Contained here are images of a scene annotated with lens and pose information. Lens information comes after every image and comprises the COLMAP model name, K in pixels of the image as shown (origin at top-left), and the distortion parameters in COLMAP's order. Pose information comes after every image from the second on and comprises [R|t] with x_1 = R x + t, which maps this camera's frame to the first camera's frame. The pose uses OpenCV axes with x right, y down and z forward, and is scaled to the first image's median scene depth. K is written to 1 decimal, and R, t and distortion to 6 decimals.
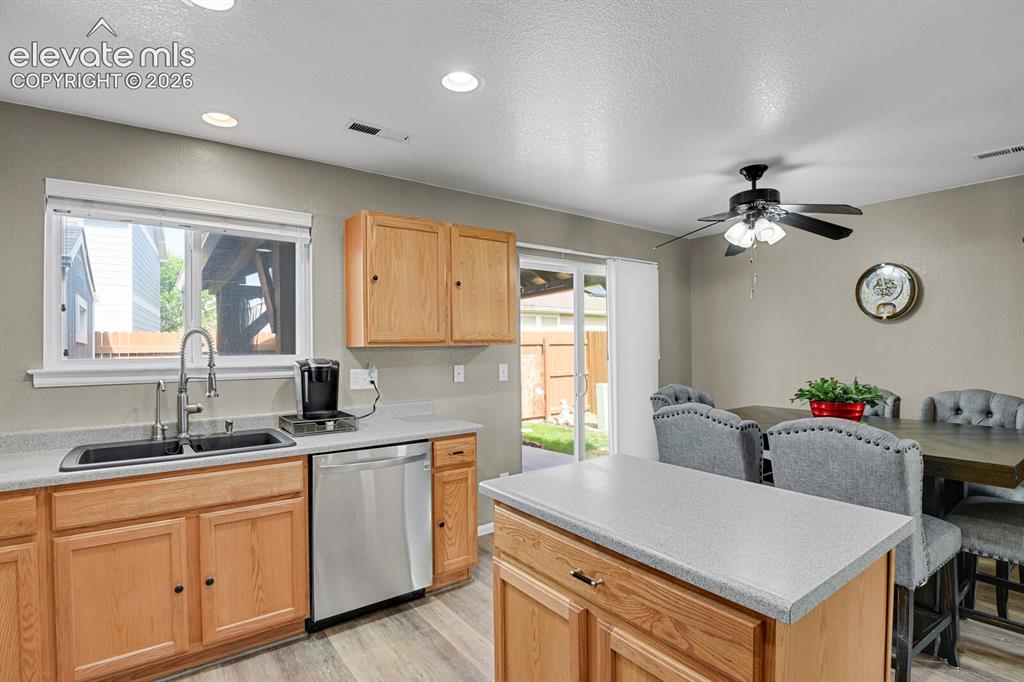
lens RADIAL K [[503.6, 0, 514.3], [0, 503.6, 345.1], [0, 0, 1]] dist [-0.021929, -0.002997]
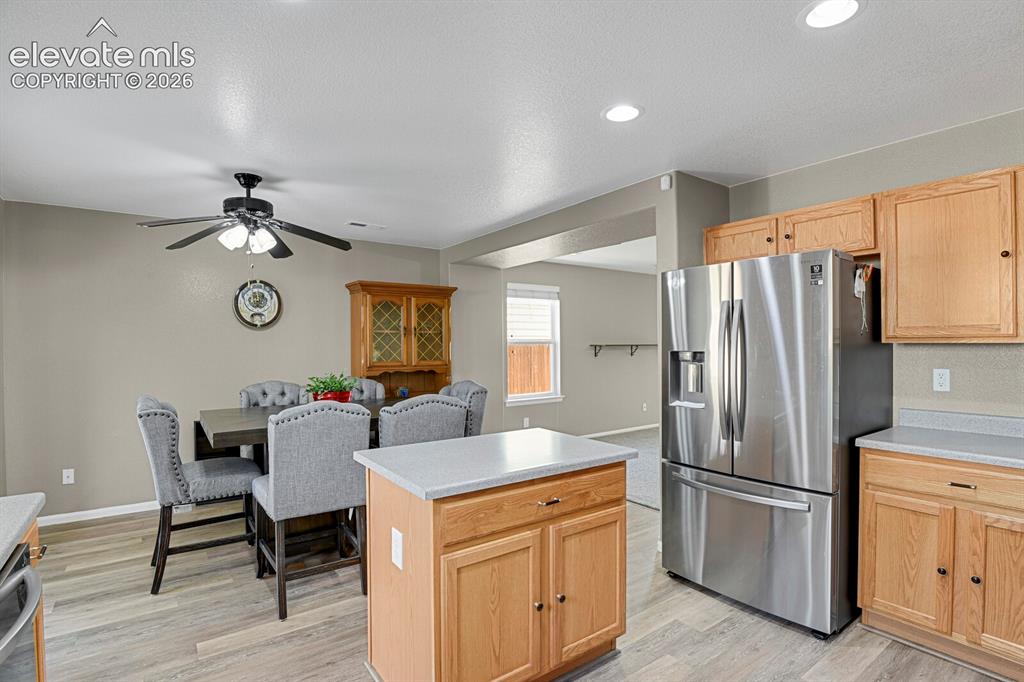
lens RADIAL K [[503.6, 0, 514.3], [0, 503.6, 345.1], [0, 0, 1]] dist [-0.021929, -0.002997]
pose [[0.006976, 0.006664, 0.999953, -0.590731], [0.005718, 0.999961, -0.006704, 0.004870], [-0.999959, 0.005765, 0.006937, 0.481311]]
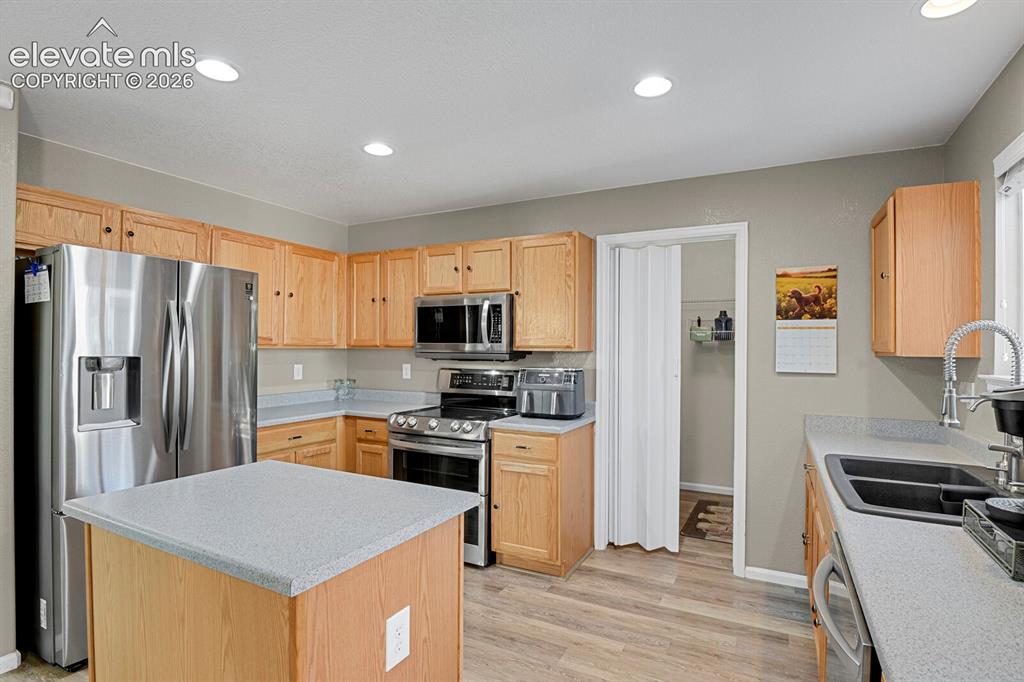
lens RADIAL K [[503.6, 0, 514.3], [0, 503.6, 345.1], [0, 0, 1]] dist [-0.021929, -0.002997]
pose [[-0.904108, -0.001251, -0.427302, 0.156715], [0.000877, 0.999988, -0.004783, -0.000878], [0.427303, -0.004699, -0.904096, 1.097839]]
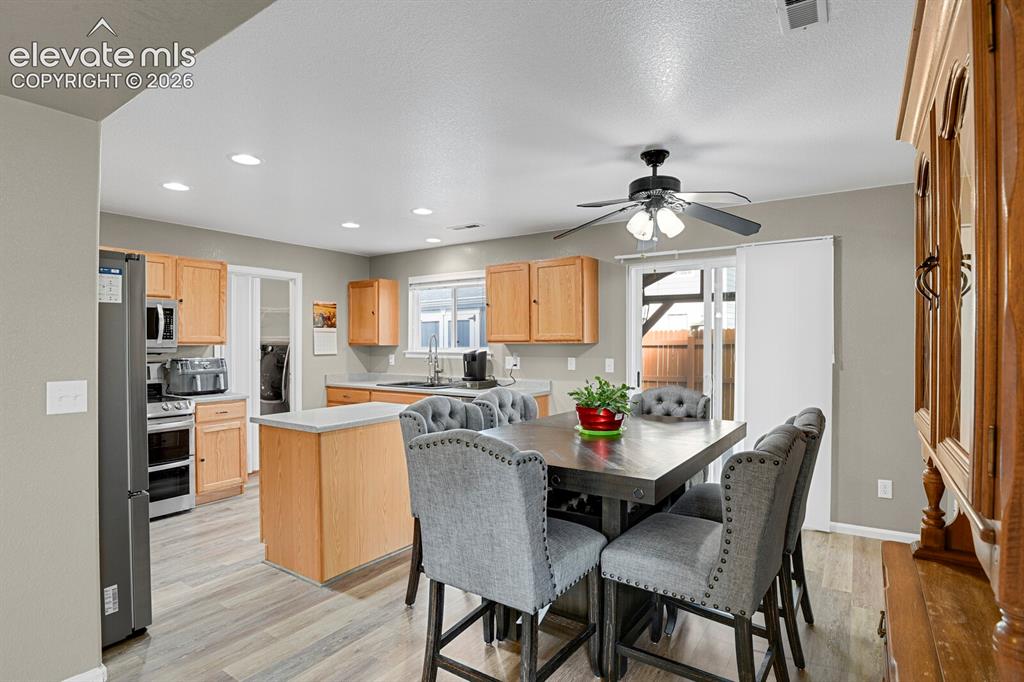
lens RADIAL K [[527.4, 0, 516.9], [0, 527.4, 344.8], [0, 0, 1]] dist [-0.023485, -0.000504]
pose [[0.327907, 0.012525, -0.944627, 1.446993], [-0.000698, 0.999915, 0.013016, -0.016099], [0.944710, -0.003609, 0.327887, 0.481548]]
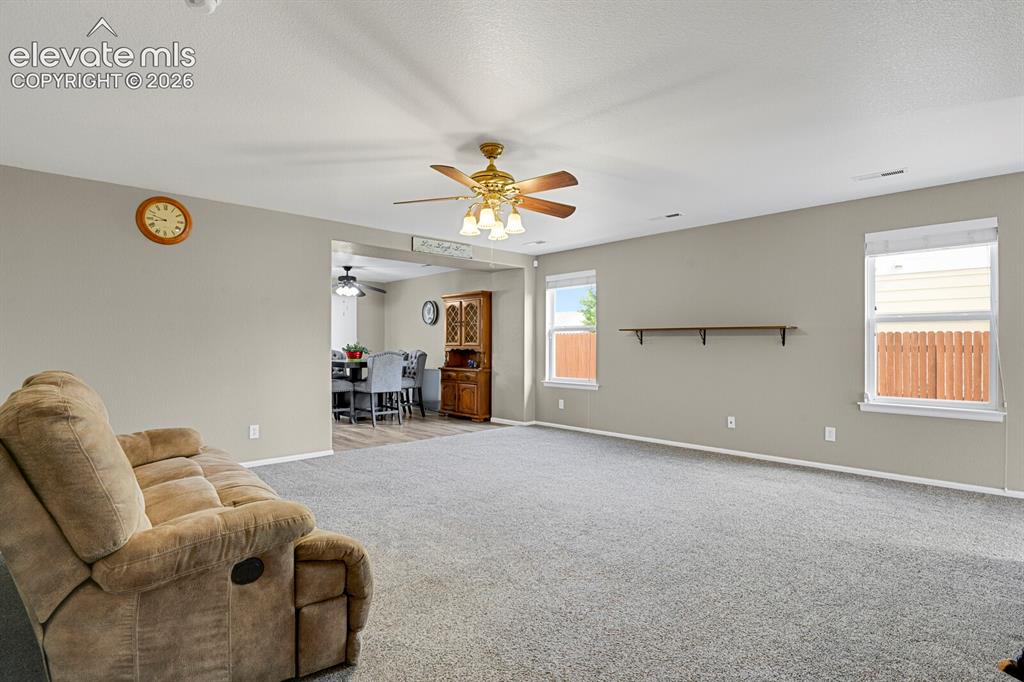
lens RADIAL K [[503.6, 0, 514.3], [0, 503.6, 345.1], [0, 0, 1]] dist [-0.021929, -0.002997]
pose [[0.991073, -0.017968, 0.132102, 1.061600], [0.014505, 0.999527, 0.027133, -0.010810], [-0.132527, -0.024975, 0.990865, -1.810905]]
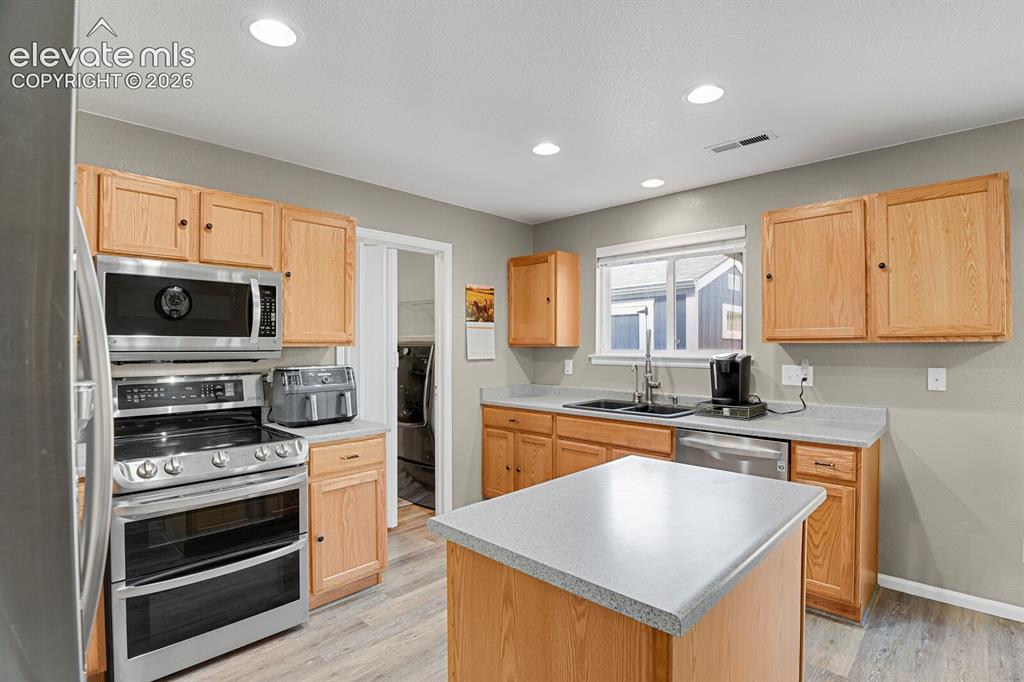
lens RADIAL K [[503.6, 0, 514.3], [0, 503.6, 345.1], [0, 0, 1]] dist [-0.021929, -0.002997]
pose [[0.163332, 0.010044, -0.986520, 0.633726], [0.002397, 0.999941, 0.010577, -0.005140], [0.986568, -0.004093, 0.163298, 0.308190]]
